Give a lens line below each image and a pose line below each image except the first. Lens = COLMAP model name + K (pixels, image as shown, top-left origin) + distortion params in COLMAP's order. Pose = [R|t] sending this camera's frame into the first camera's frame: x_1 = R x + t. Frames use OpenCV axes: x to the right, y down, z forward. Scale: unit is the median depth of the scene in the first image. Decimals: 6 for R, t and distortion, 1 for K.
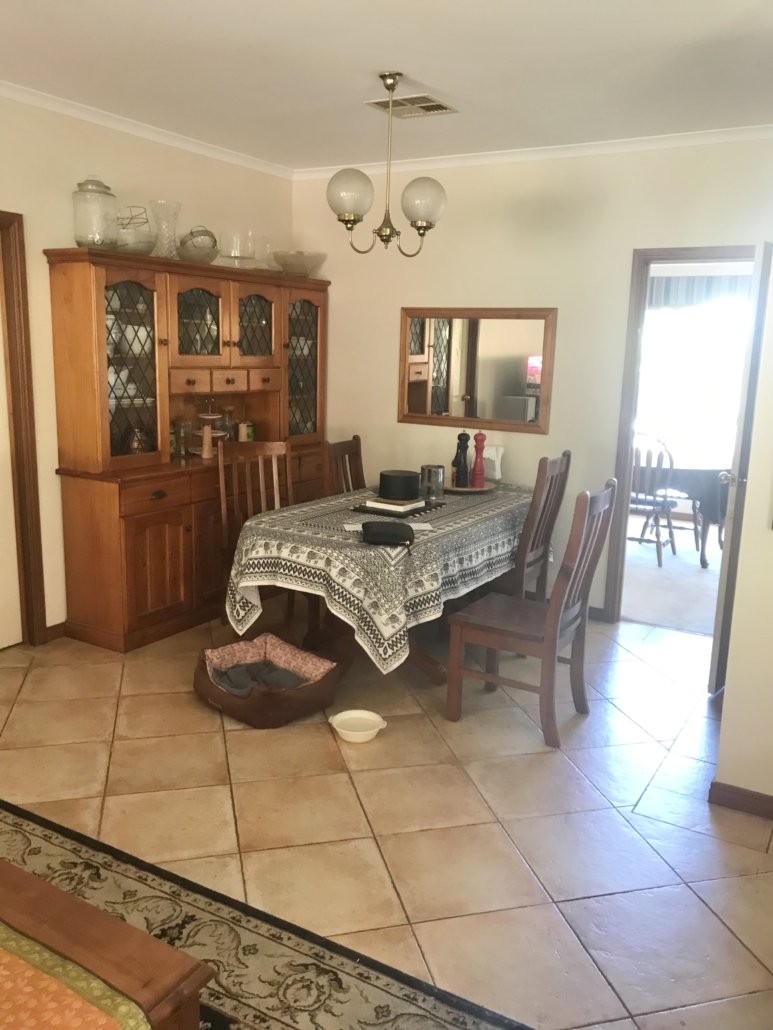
lens RADIAL K [[838.8, 0, 388.6], [0, 838.8, 511.4], [0, 0, 1]] dist [0.005110, 0.004450]
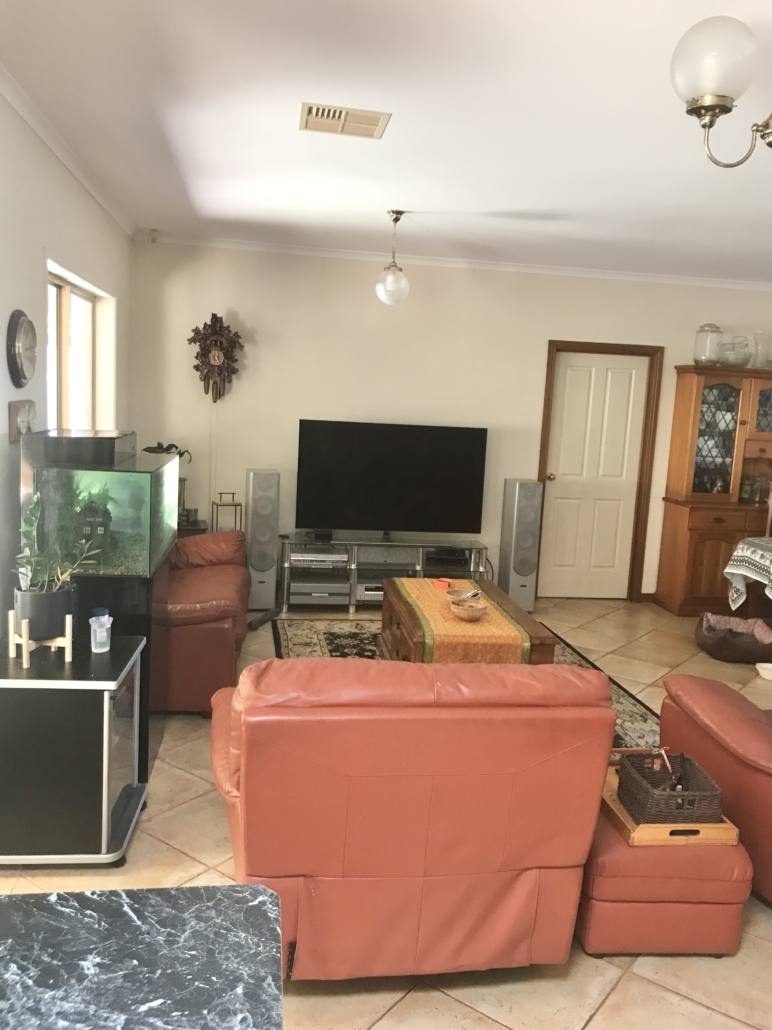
lens RADIAL K [[838.8, 0, 388.1], [0, 838.8, 511.4], [0, 0, 1]] dist [0.005110, 0.004450]
pose [[0.627276, 0.118810, -0.769681, 0.547607], [-0.192023, 0.981378, -0.005006, 0.091179], [0.754753, 0.150937, 0.638409, -0.453412]]
